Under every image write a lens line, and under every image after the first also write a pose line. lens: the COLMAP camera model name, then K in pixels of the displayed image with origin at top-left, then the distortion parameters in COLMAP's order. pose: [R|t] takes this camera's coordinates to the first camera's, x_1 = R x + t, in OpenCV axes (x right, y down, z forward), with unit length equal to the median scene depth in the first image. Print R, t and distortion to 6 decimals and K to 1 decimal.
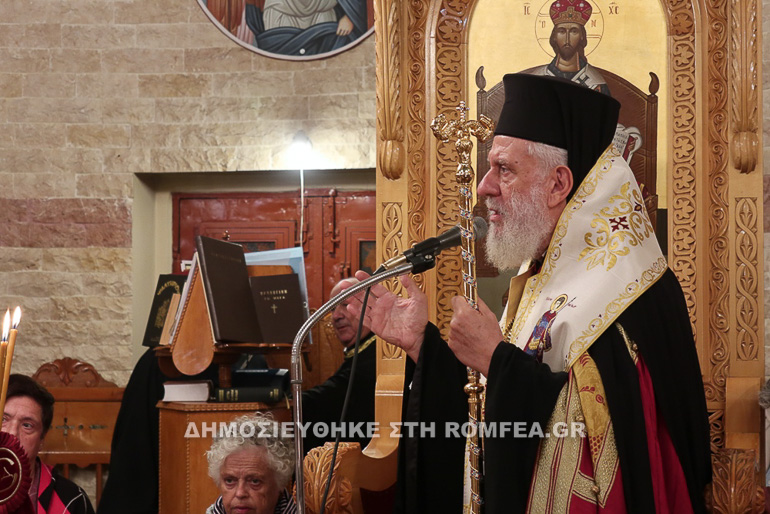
lens RADIAL K [[1882.1, 0, 385.0], [0, 1882.1, 257.0], [0, 0, 1]] dist [0.117603, 0.254010]
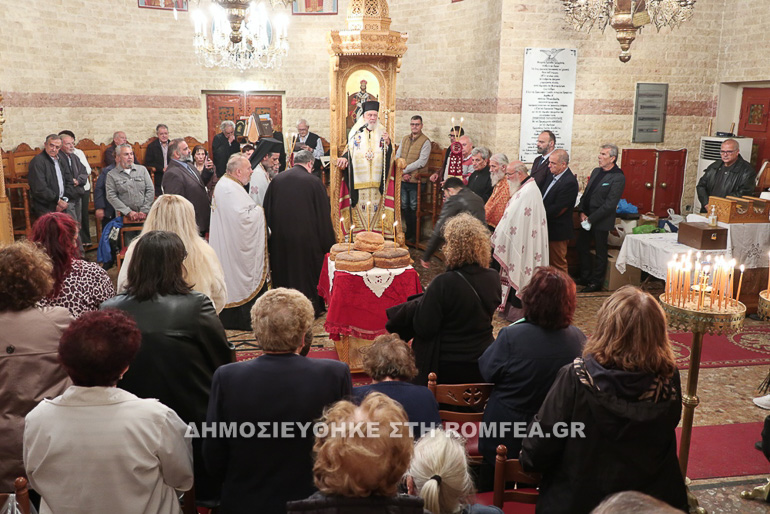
lens RADIAL K [[677.4, 0, 385.0], [0, 677.4, 257.0], [0, 0, 1]] dist [-0.005540, -0.002515]
pose [[0.917109, -0.076113, 0.391303, -0.697823], [-0.025306, 0.968507, 0.247696, -0.127444], [-0.397833, -0.237067, 0.886300, -1.007533]]
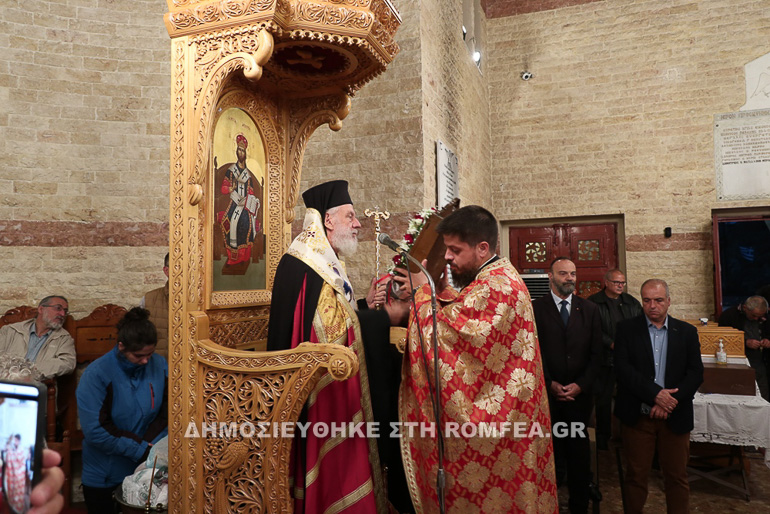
lens RADIAL K [[529.7, 0, 385.0], [0, 529.7, 257.0], [0, 0, 1]] dist [-0.011131, -0.003119]
pose [[0.128416, 0.046042, 0.990651, -0.486187], [-0.012858, 0.998915, -0.044760, 0.030431], [-0.991637, -0.006990, 0.128868, 0.746780]]
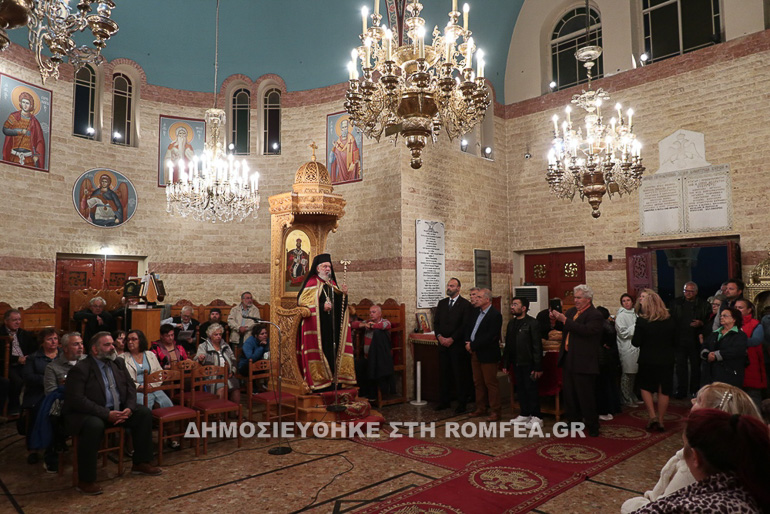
lens RADIAL K [[529.4, 0, 385.0], [0, 529.4, 257.0], [0, 0, 1]] dist [-0.022603, -0.000790]
pose [[0.536739, 0.057939, 0.841757, -1.259294], [-0.018658, 0.998211, -0.056810, 0.022246], [-0.843542, 0.014787, 0.536859, -0.222161]]
